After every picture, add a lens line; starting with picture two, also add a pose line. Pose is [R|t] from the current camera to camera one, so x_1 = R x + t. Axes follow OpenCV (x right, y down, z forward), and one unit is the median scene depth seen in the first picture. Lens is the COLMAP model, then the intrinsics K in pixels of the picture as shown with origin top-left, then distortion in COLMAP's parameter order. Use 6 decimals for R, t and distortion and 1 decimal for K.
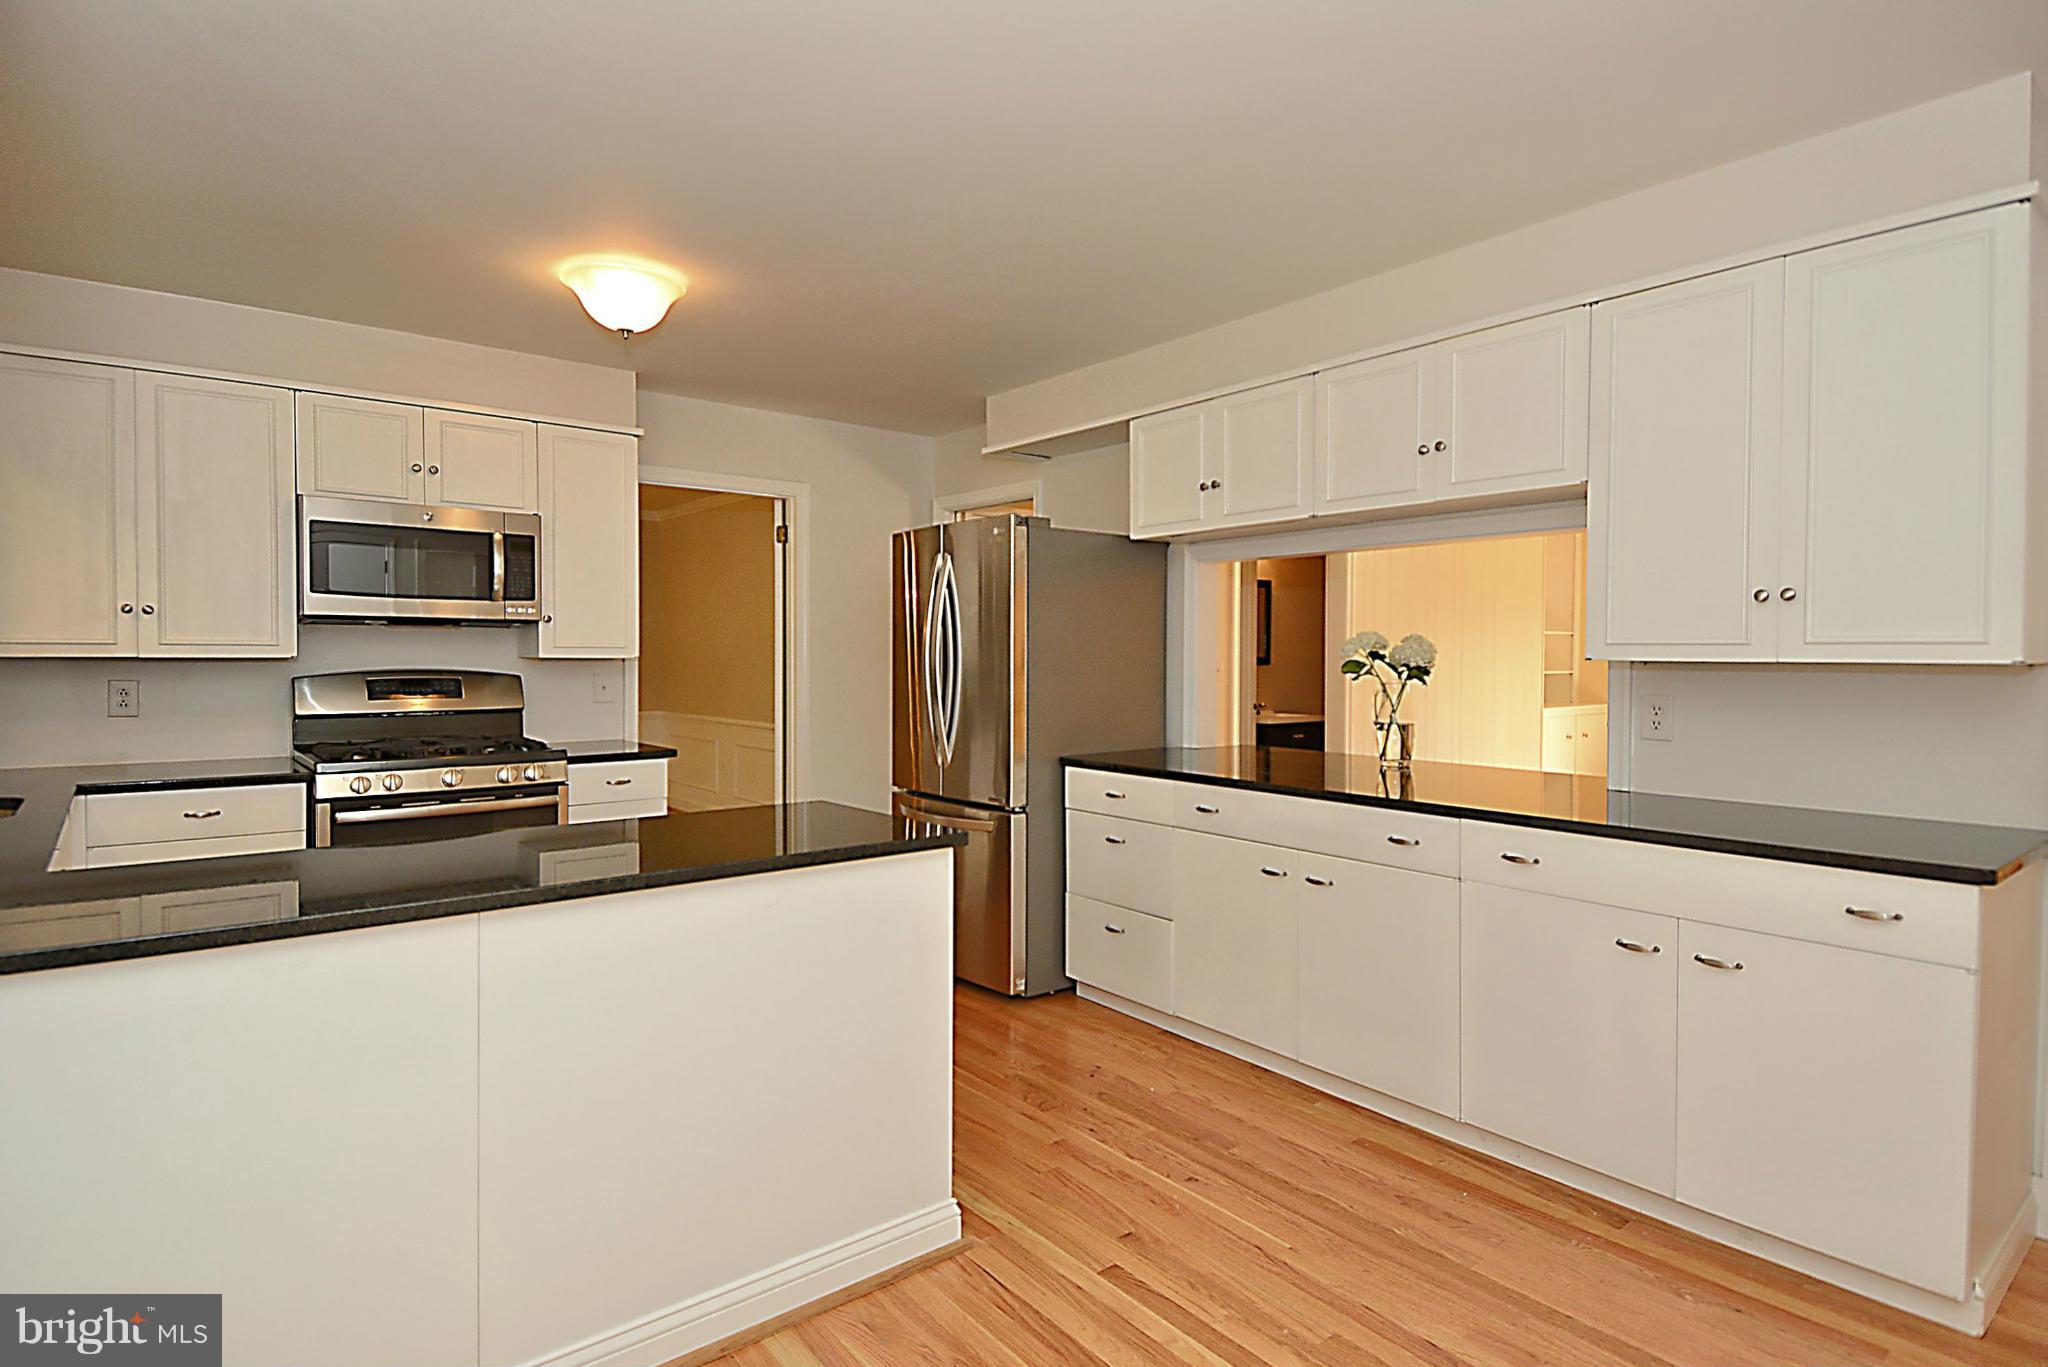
lens RADIAL K [[1091.9, 0, 1021.7], [0, 1091.9, 676.8], [0, 0, 1]] dist [0.039502, -0.001995]
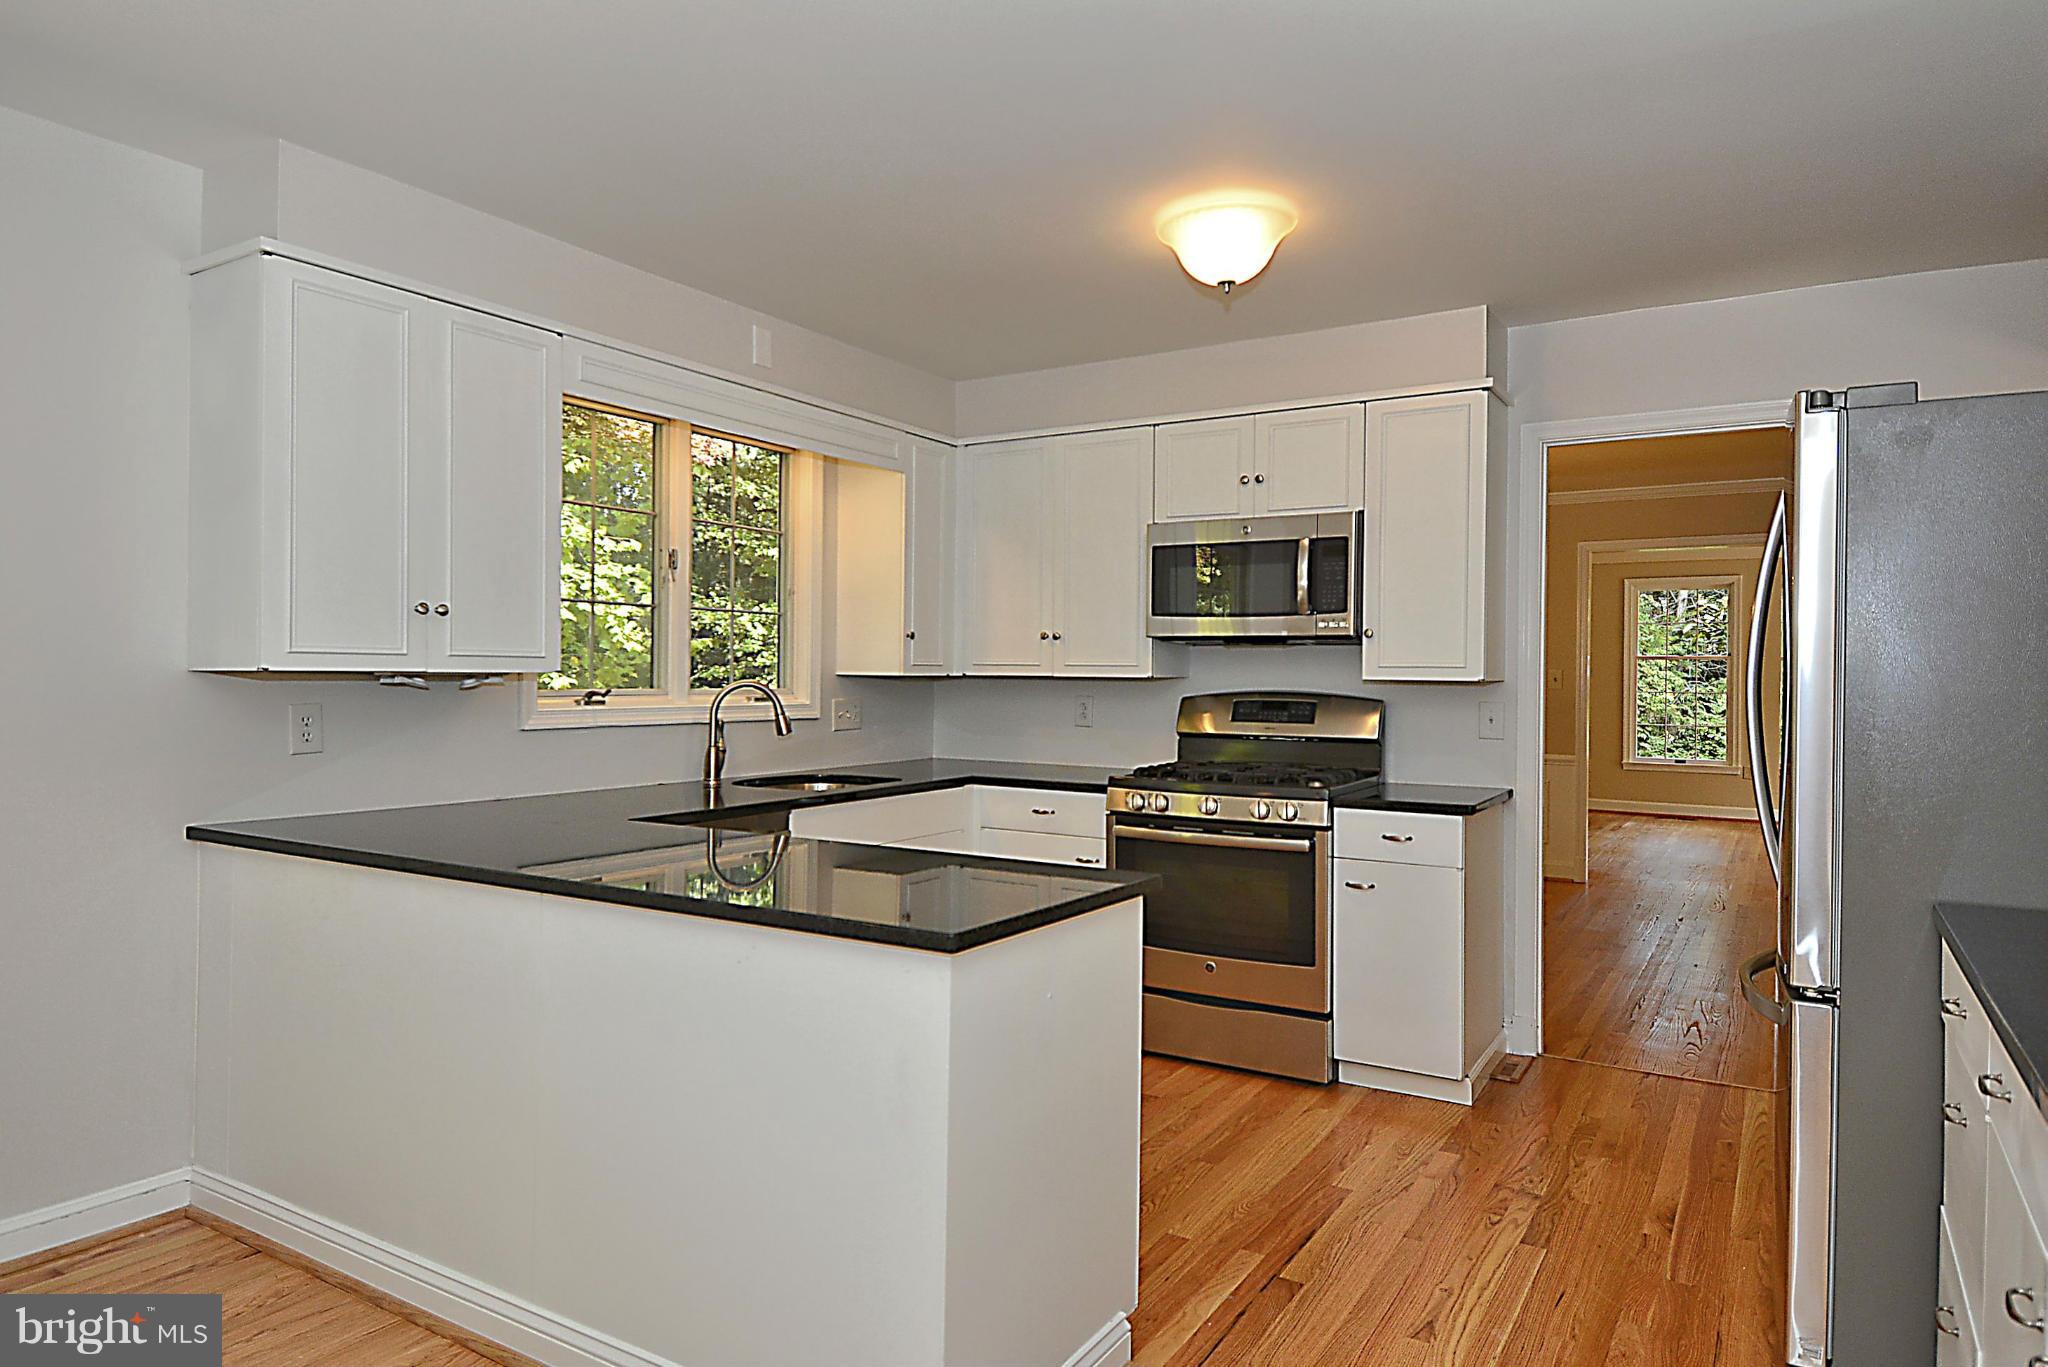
lens RADIAL K [[1244.9, 0, 1023.5], [0, 1244.9, 682.8], [0, 0, 1]] dist [-0.002838, 0.000401]
pose [[0.318726, 0.007736, -0.947815, 0.399214], [-0.026321, 0.999653, -0.000692, -0.007639], [0.947481, 0.025168, 0.318820, 0.470206]]
